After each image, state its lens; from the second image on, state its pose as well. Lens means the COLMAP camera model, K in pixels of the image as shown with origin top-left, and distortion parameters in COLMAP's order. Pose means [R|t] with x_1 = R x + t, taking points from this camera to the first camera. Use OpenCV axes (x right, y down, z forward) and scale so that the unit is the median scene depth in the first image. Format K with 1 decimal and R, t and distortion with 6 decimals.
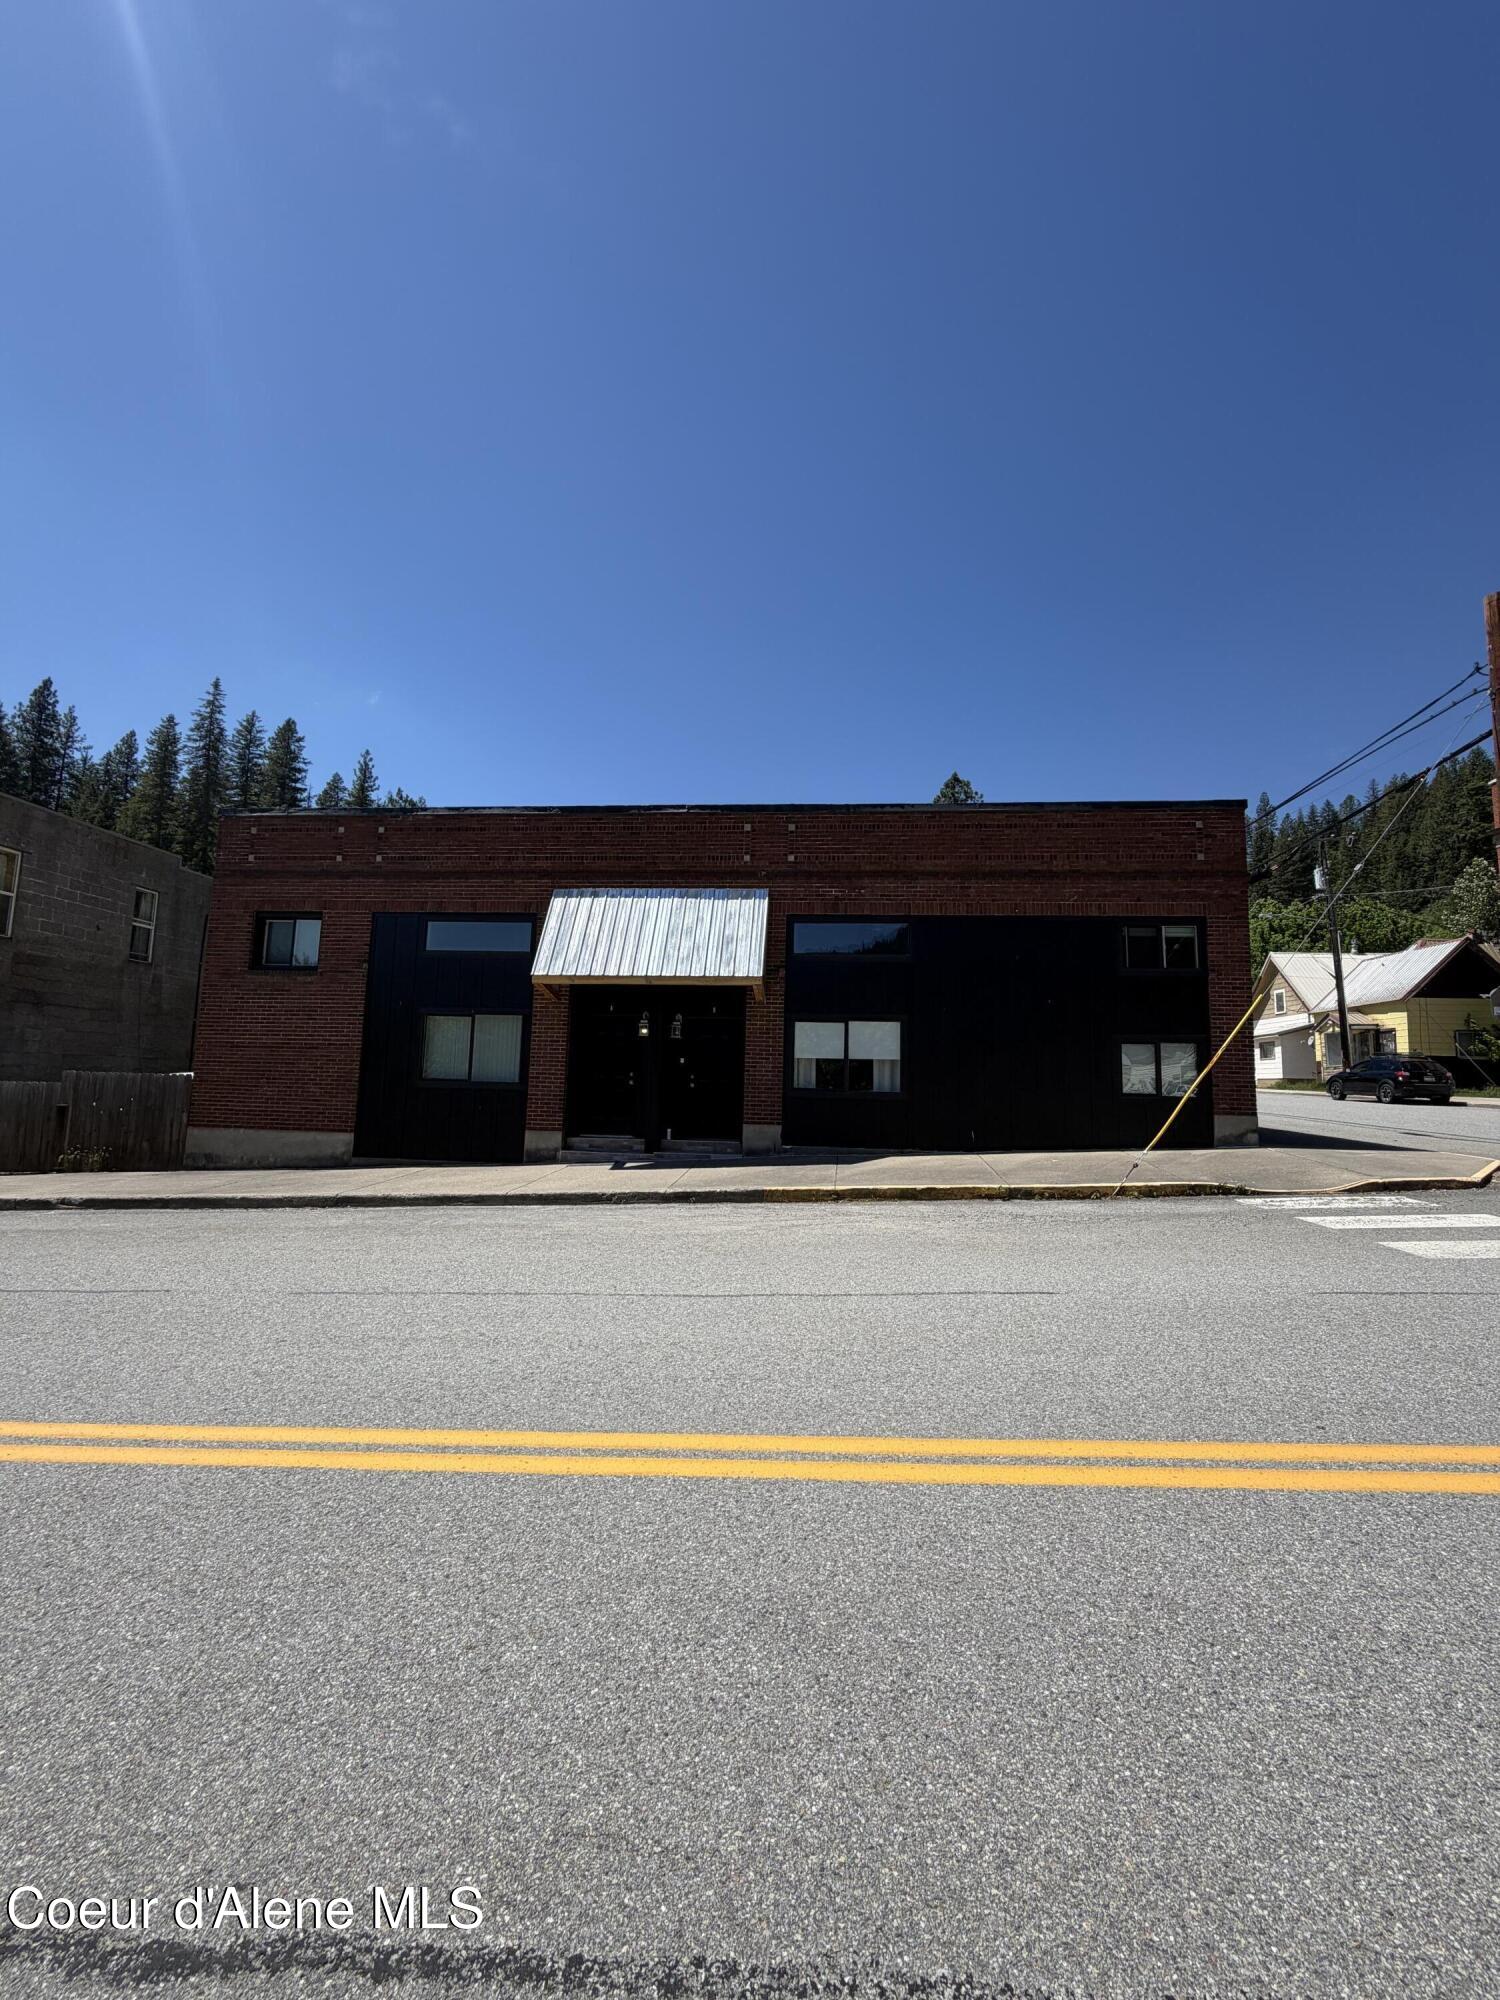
lens RADIAL K [[795.0, 0, 739.2], [0, 795.0, 996.4], [0, 0, 1]] dist [-0.002257, 0.001390]
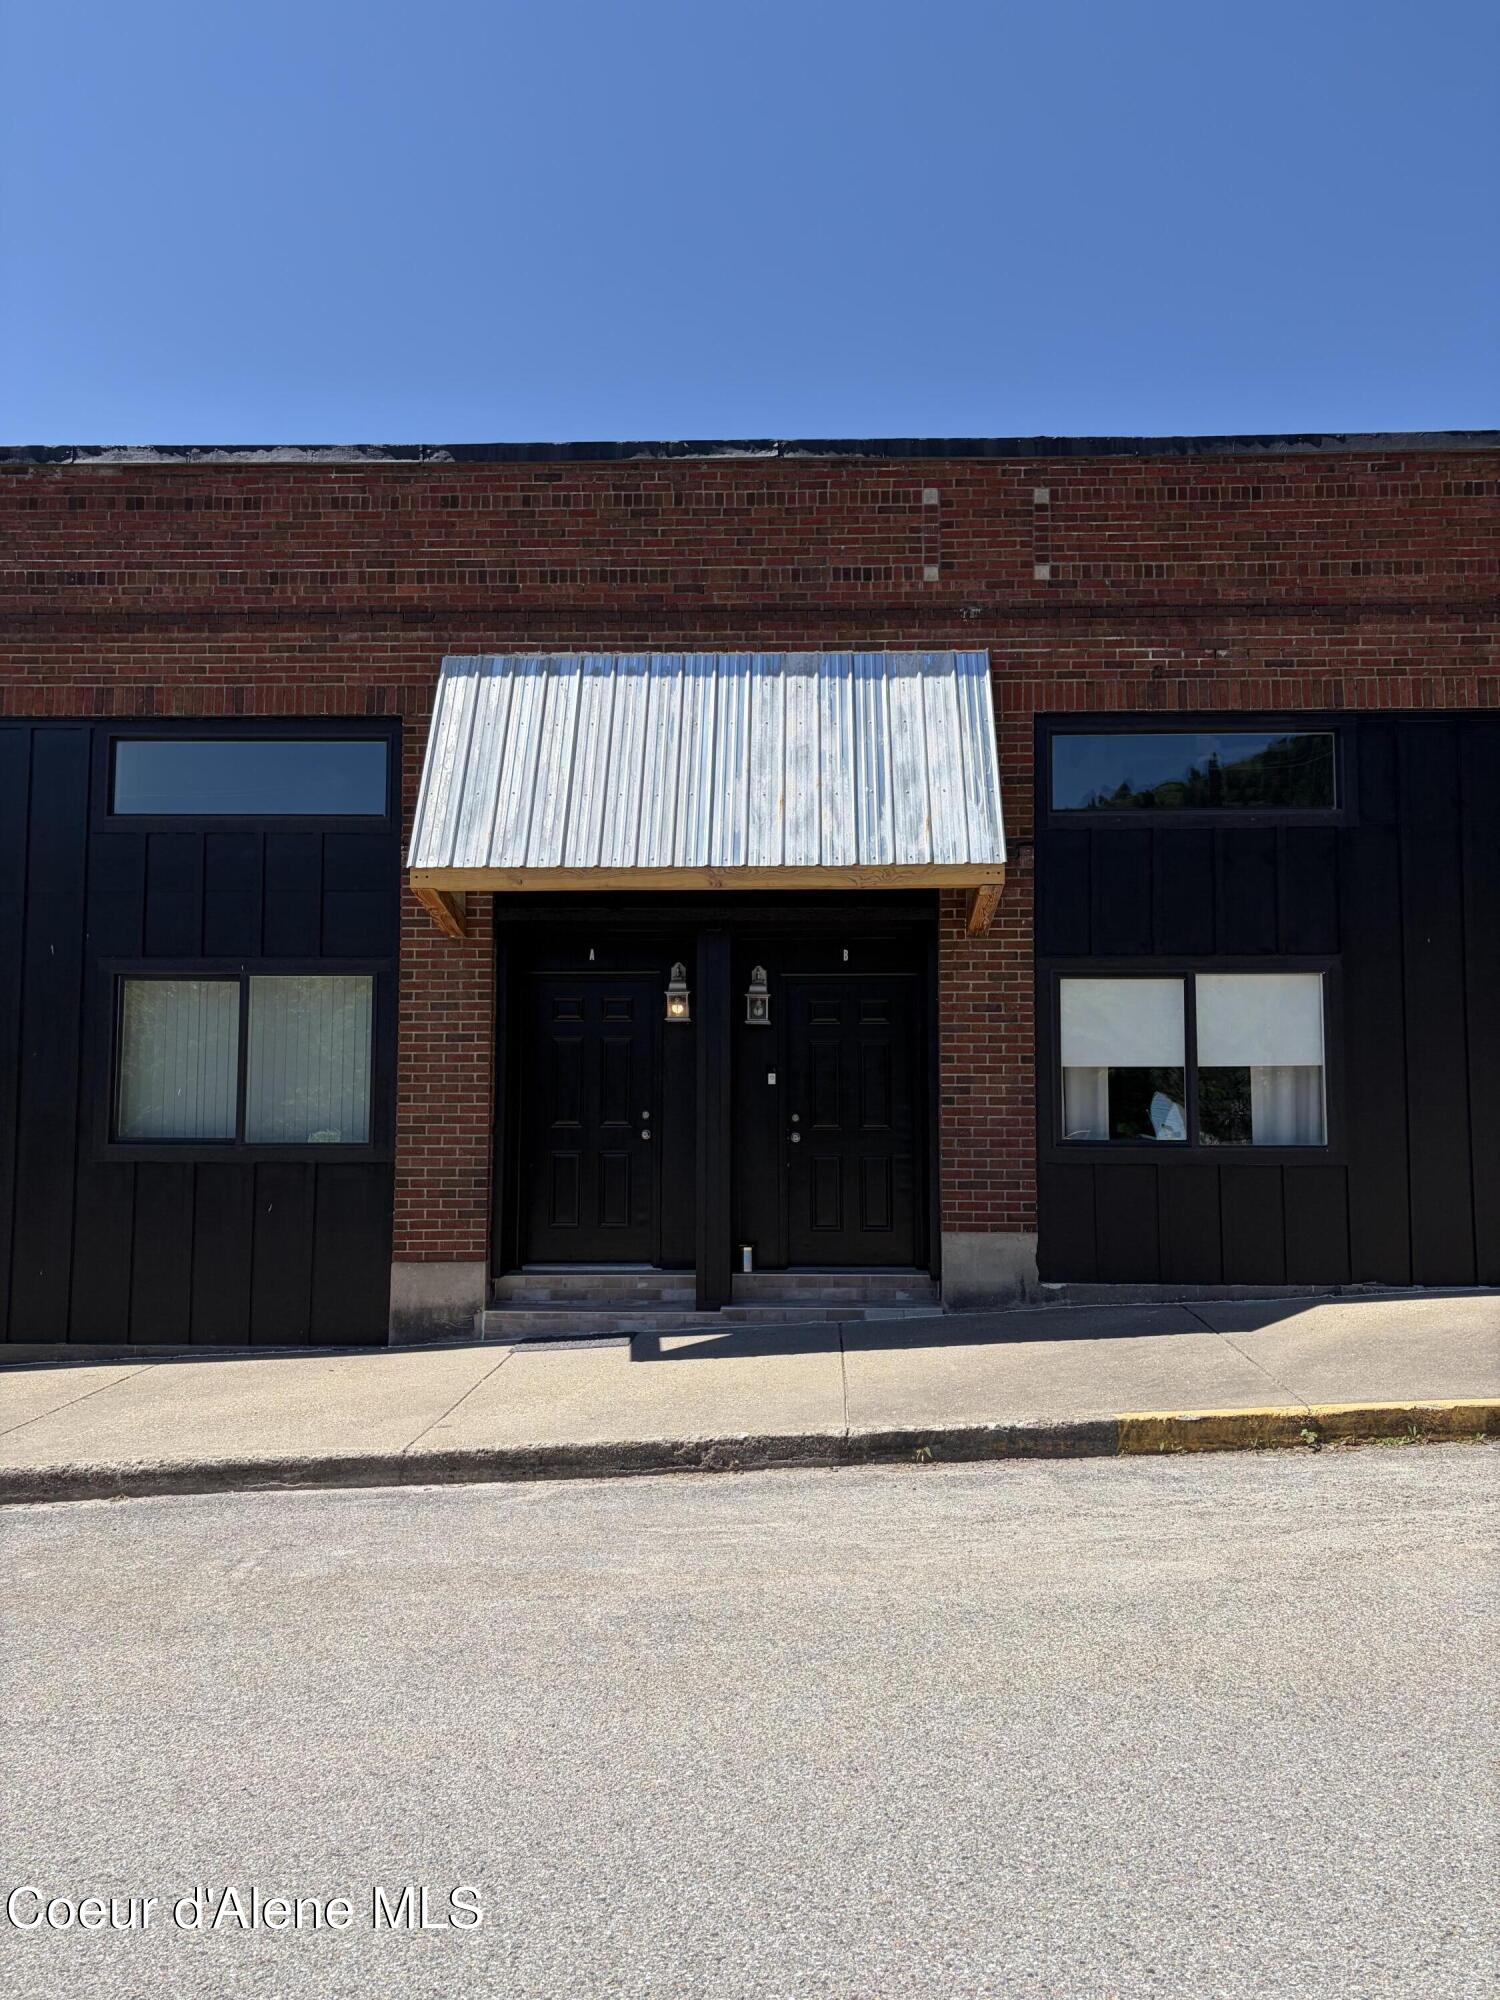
lens RADIAL K [[1526.8, 0, 753.5], [0, 1526.8, 1014.0], [0, 0, 1]] dist [0.030391, -0.015963]
pose [[0.997518, -0.019250, 0.067735, -0.138179], [0.016509, 0.999031, 0.040797, 0.015644], [-0.068455, -0.039578, 0.996869, 0.228308]]
